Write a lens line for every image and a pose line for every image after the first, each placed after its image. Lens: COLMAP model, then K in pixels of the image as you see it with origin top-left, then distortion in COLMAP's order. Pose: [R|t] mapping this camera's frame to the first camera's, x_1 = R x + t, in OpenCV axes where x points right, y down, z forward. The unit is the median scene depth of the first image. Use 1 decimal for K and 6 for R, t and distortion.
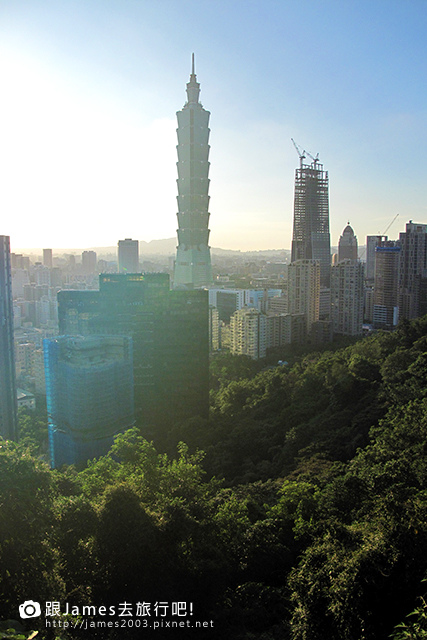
lens RADIAL K [[532.4, 0, 222.7], [0, 532.4, 315.2], [0, 0, 1]] dist [-0.146266, 0.109668]
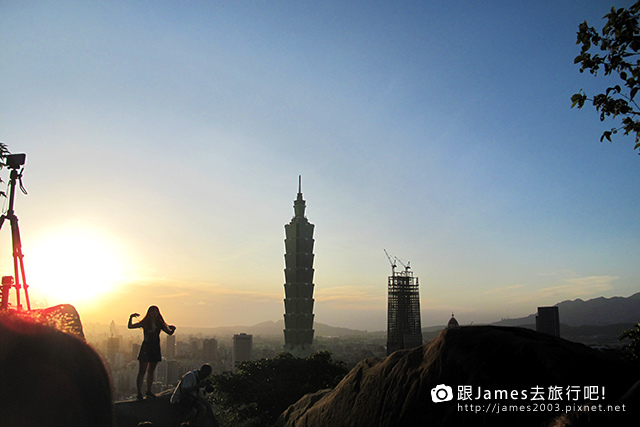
lens RADIAL K [[532.4, 0, 328.2], [0, 532.4, 222.9], [0, 0, 1]] dist [-0.146266, 0.109668]
pose [[0.999065, -0.013294, -0.041139, 0.058414], [-0.000255, 0.949719, -0.313104, -0.033181], [0.043233, 0.312822, 0.948827, -0.108902]]
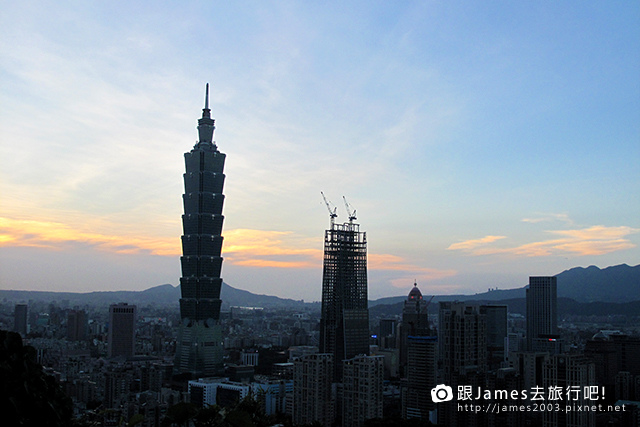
lens RADIAL K [[747.6, 0, 330.7], [0, 747.6, 224.2], [0, 0, 1]] dist [-0.079698, 0.000000]
pose [[0.997981, 0.018374, 0.060795, 0.075749], [-0.004757, 0.976172, -0.216944, -0.035868], [-0.063332, 0.216217, 0.974289, -0.125568]]
